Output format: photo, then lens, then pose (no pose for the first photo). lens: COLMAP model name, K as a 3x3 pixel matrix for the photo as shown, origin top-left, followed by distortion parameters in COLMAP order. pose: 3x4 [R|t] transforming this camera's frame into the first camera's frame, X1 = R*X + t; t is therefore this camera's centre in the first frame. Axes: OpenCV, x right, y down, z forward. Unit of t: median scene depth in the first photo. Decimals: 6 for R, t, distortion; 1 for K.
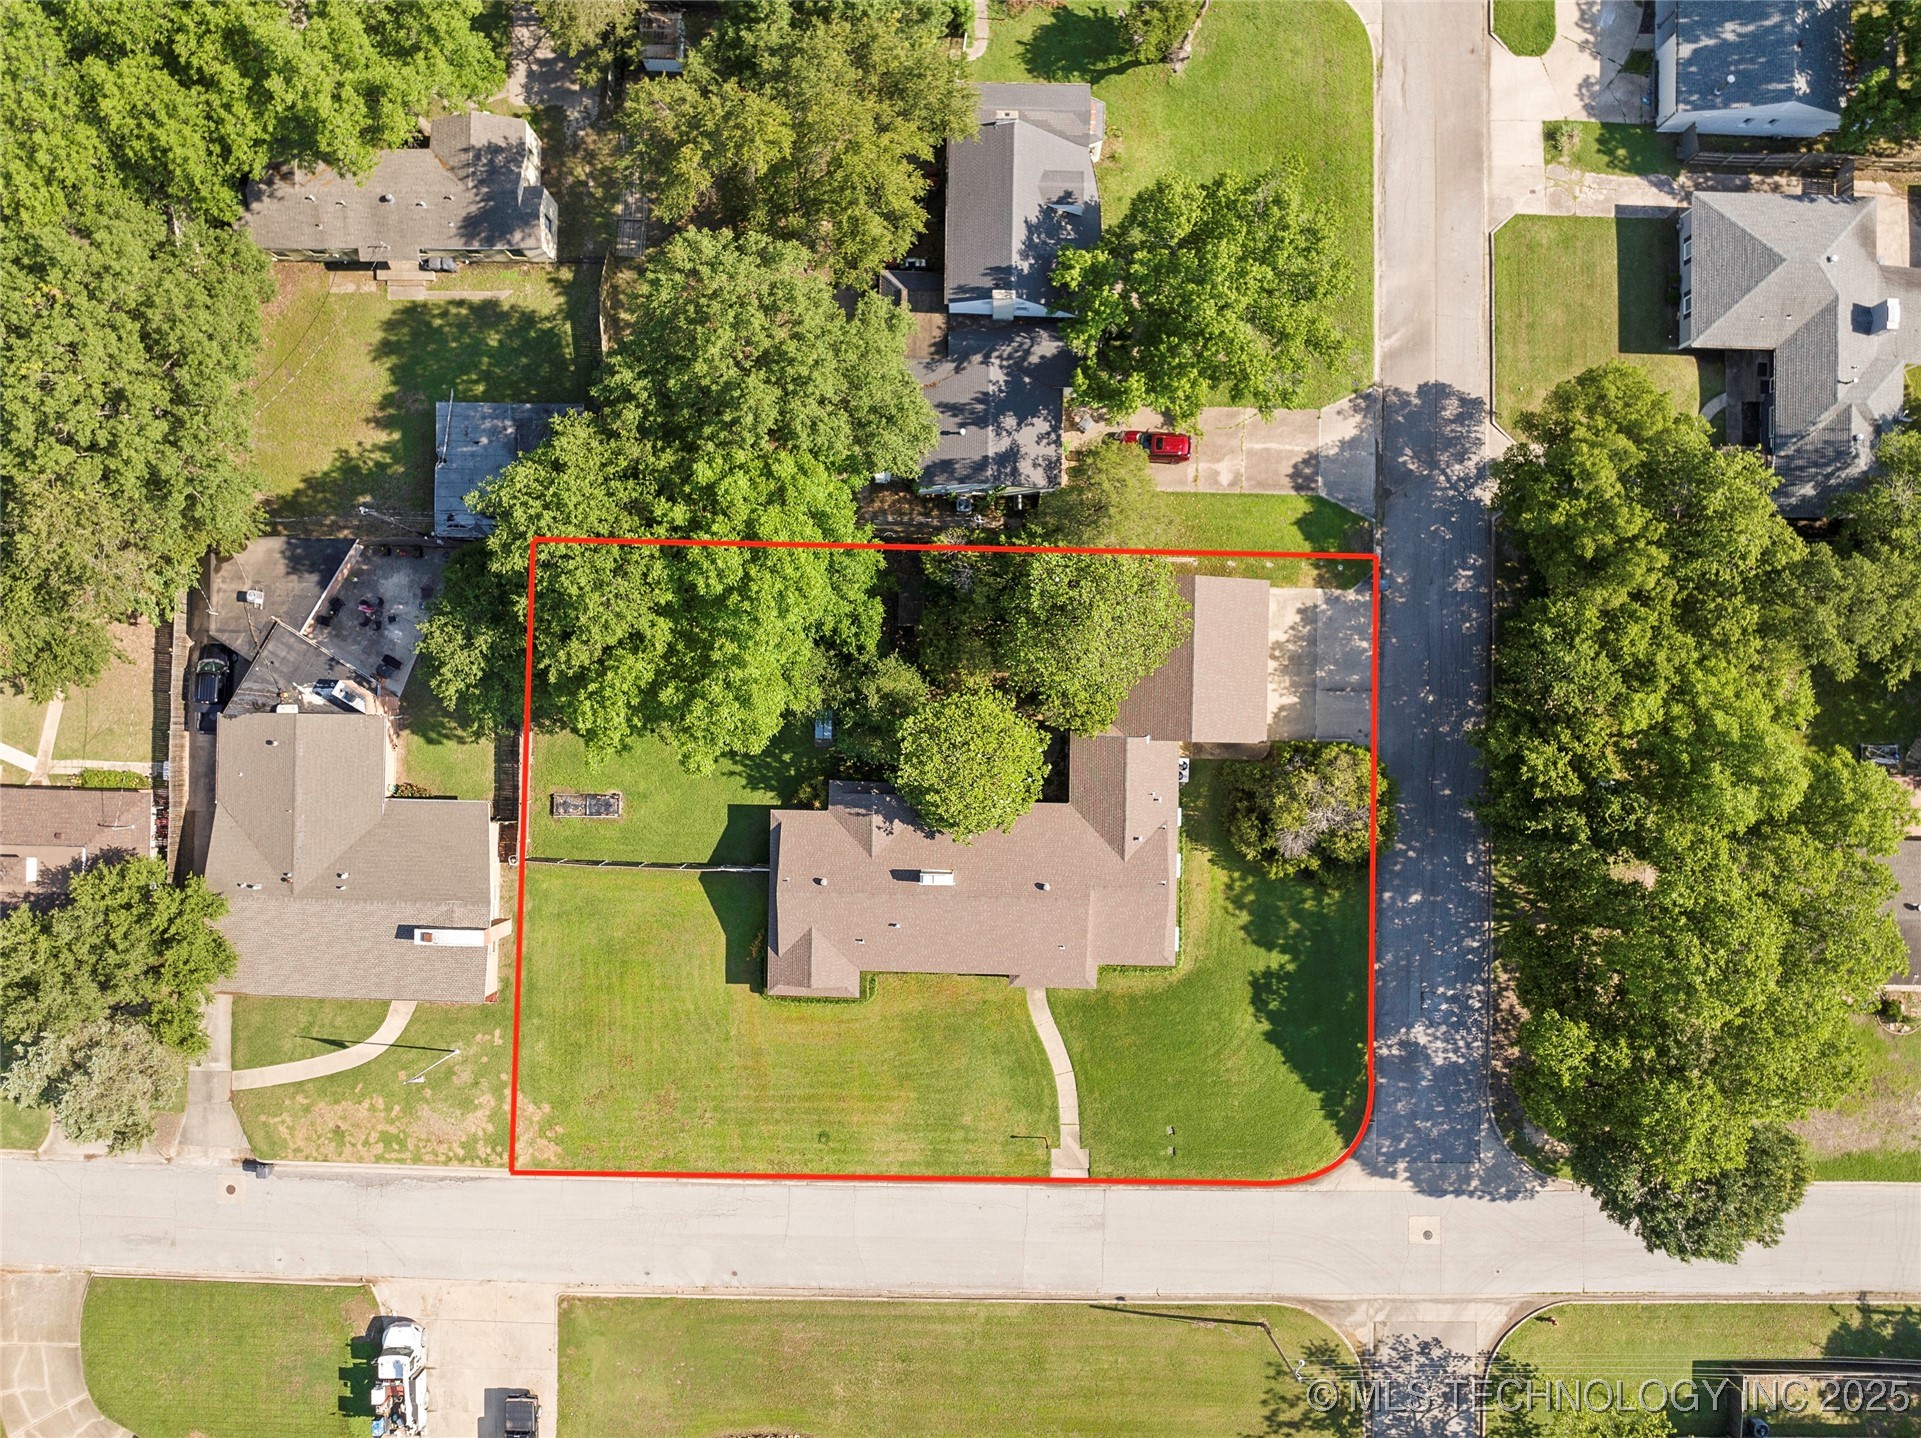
lens RADIAL K [[1340.6, 0, 960.5], [0, 1340.6, 719.0], [0, 0, 1]] dist [-0.004597, -0.081121]
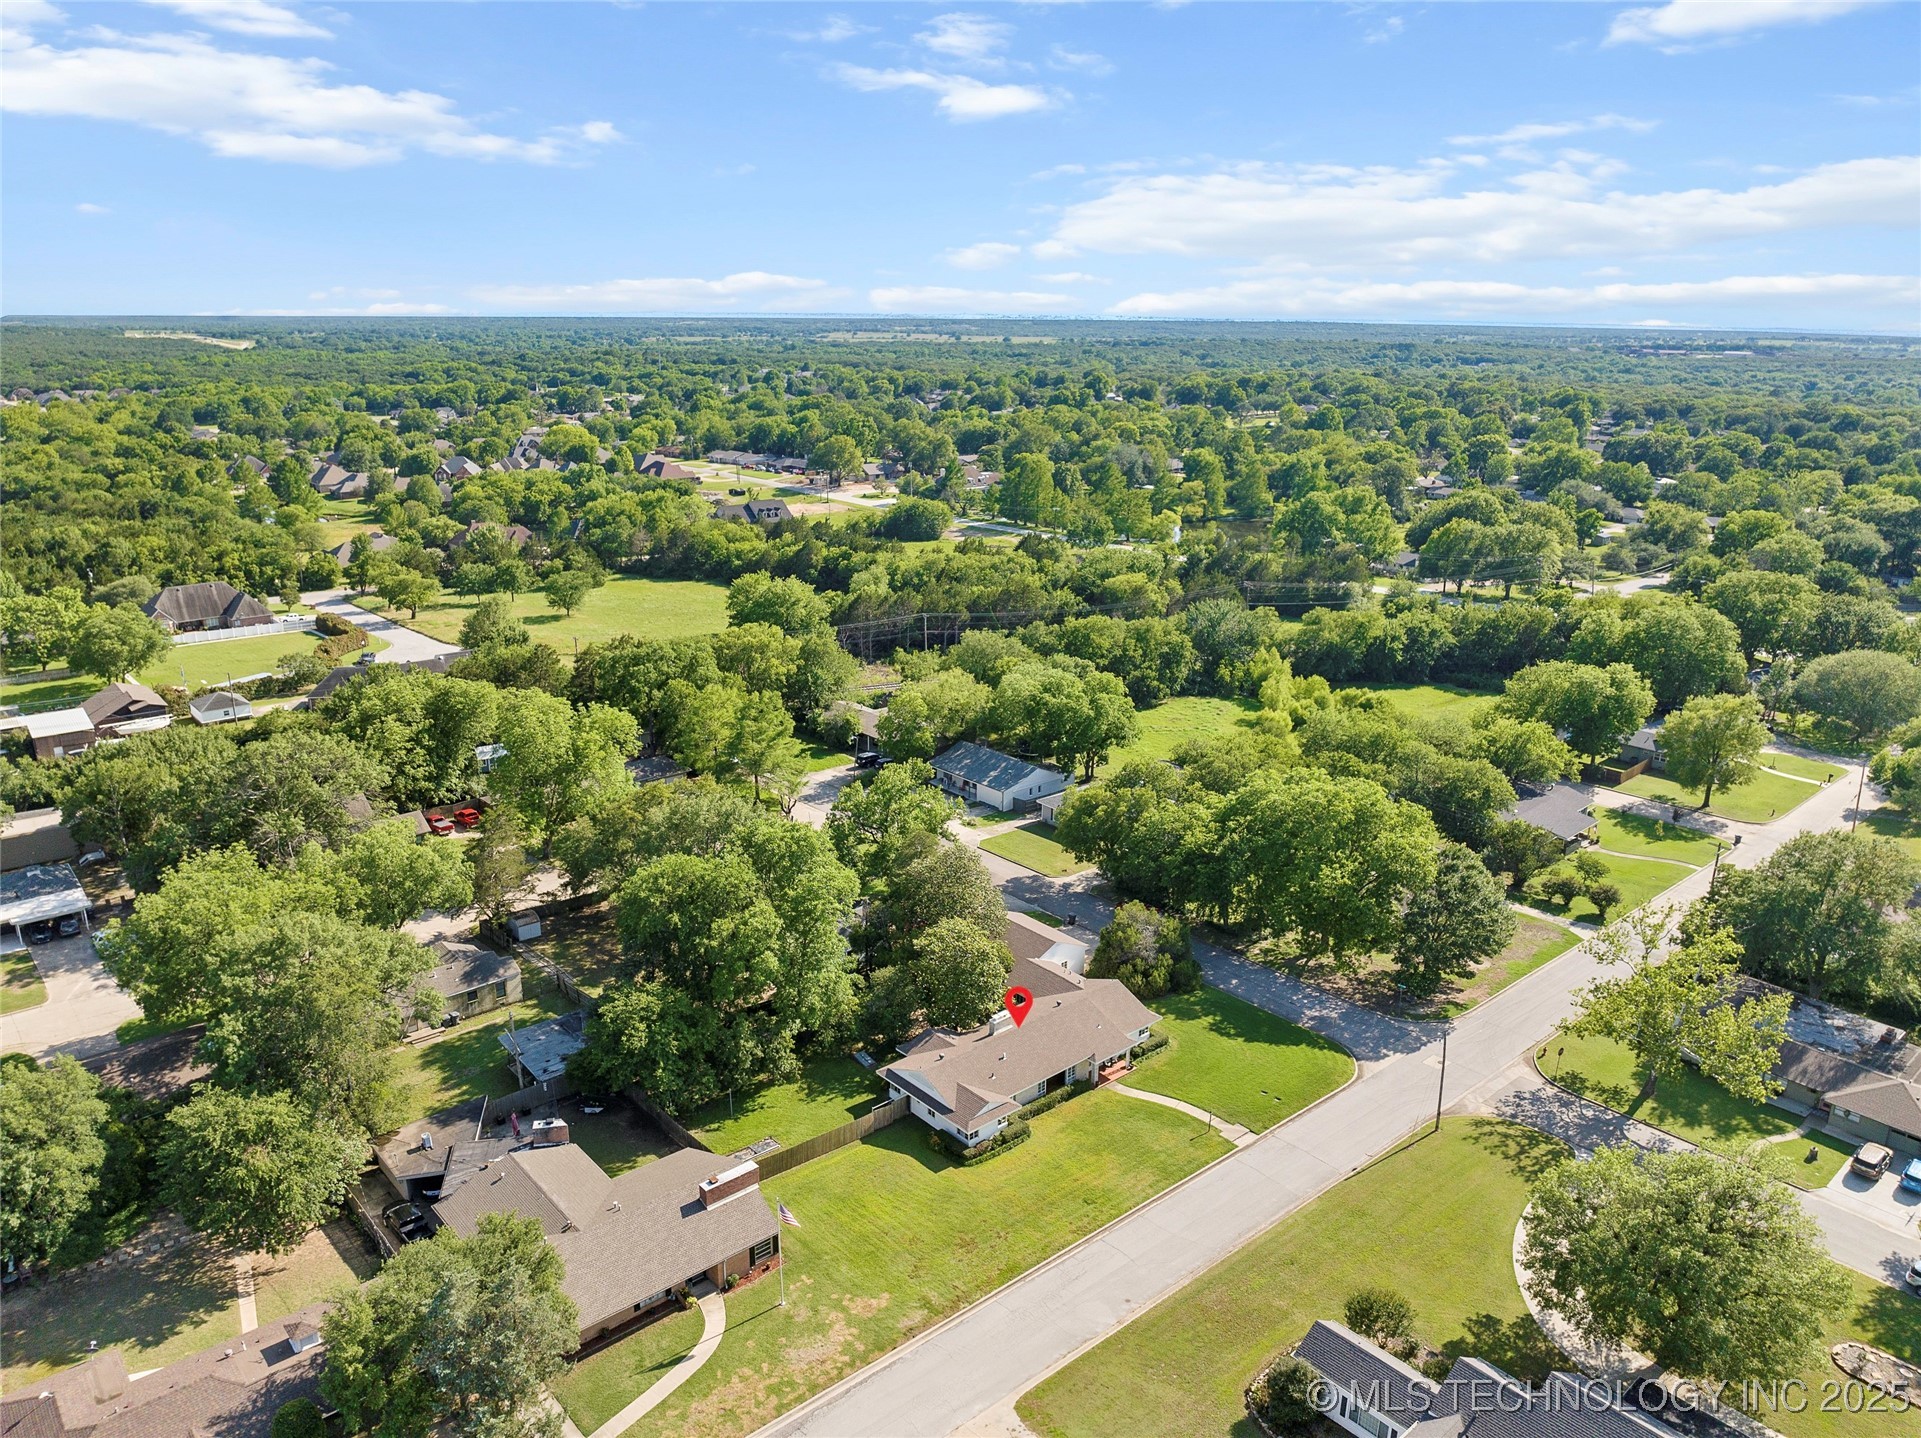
lens RADIAL K [[1354.0, 0, 960.5], [0, 1354.0, 719.0], [0, 0, 1]] dist [-0.036771, -0.000762]
pose [[0.739269, -0.176434, 0.649886, -0.859994], [0.672912, 0.230645, -0.702846, 0.953933], [-0.025887, 0.956908, 0.289233, 0.270604]]
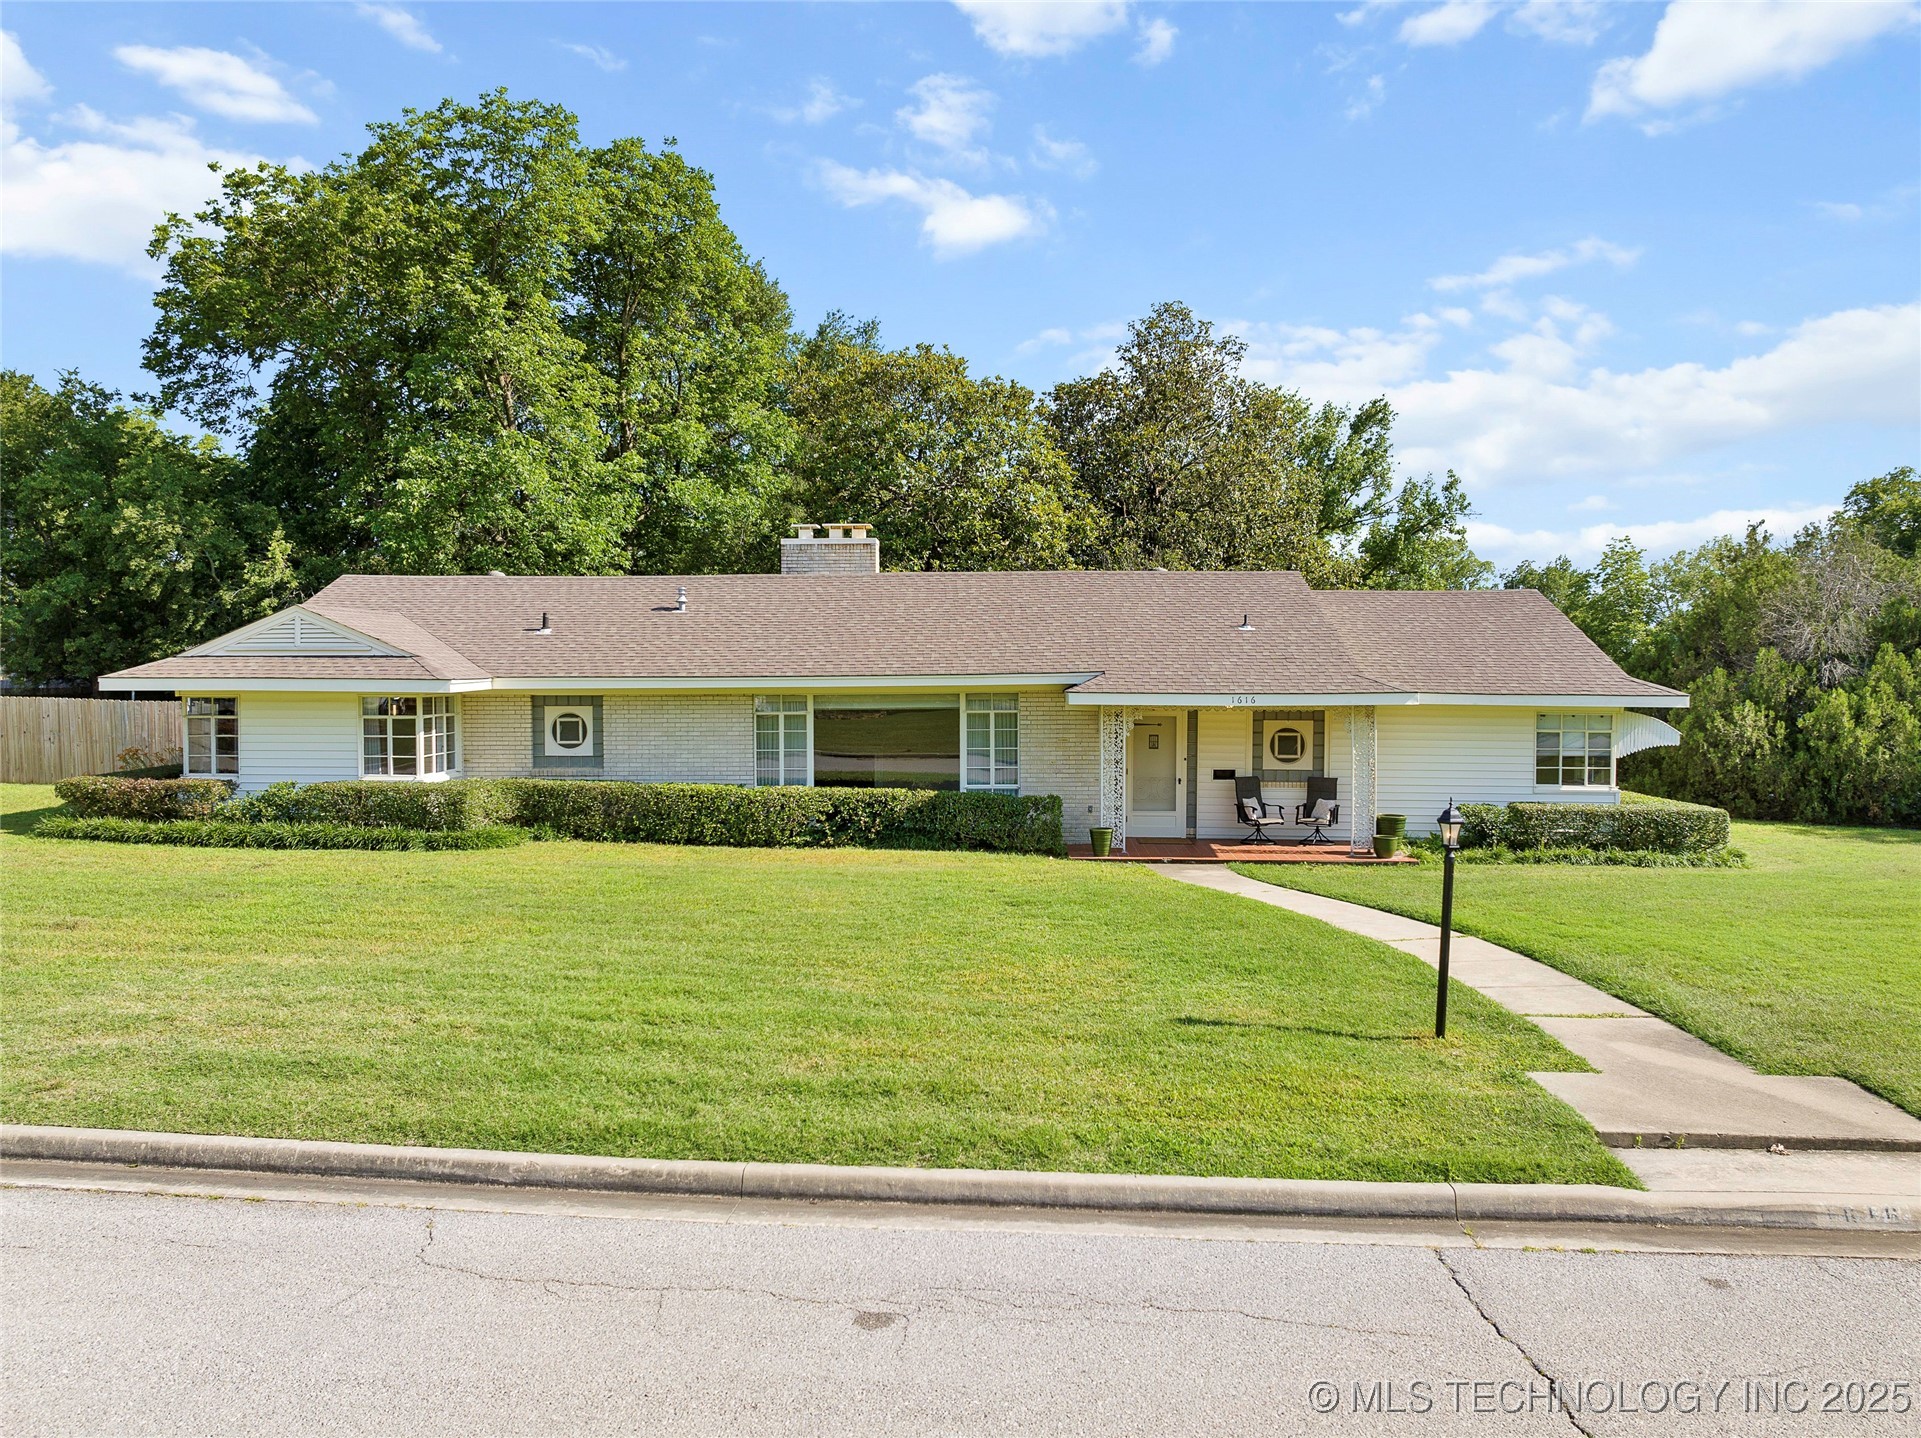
lens RADIAL K [[1354.0, 0, 960.5], [0, 1354.0, 719.0], [0, 0, 1]] dist [-0.036771, -0.000762]
pose [[0.999751, 0.017097, -0.014312, 0.019262], [-0.015199, 0.052953, -0.998481, 0.436777], [-0.016313, 0.998451, 0.053200, 0.962123]]
